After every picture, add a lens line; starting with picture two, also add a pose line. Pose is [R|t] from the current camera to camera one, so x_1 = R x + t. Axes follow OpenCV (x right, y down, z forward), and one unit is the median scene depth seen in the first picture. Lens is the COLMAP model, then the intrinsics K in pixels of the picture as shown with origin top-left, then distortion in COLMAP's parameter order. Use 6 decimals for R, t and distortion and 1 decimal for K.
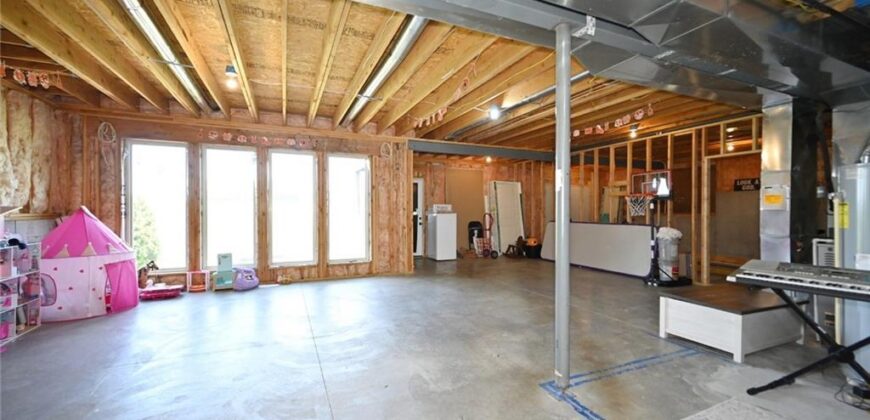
lens RADIAL K [[344.7, 0, 433.3], [0, 344.7, 214.6], [0, 0, 1]] dist [0.000546, 0.000042]
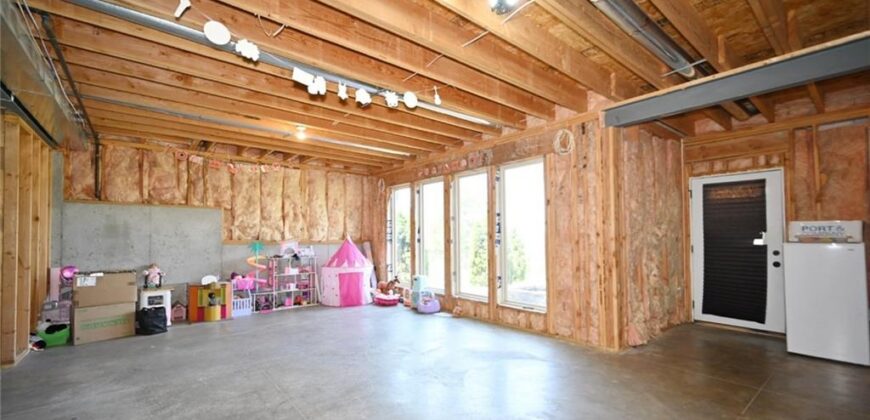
lens RADIAL K [[344.7, 0, 433.3], [0, 344.7, 214.6], [0, 0, 1]] dist [0.000546, 0.000042]
pose [[0.282208, -0.066611, -0.957038, 0.433351], [-0.006649, 0.997427, -0.071383, -0.005469], [0.959330, 0.026508, 0.281039, 0.643862]]
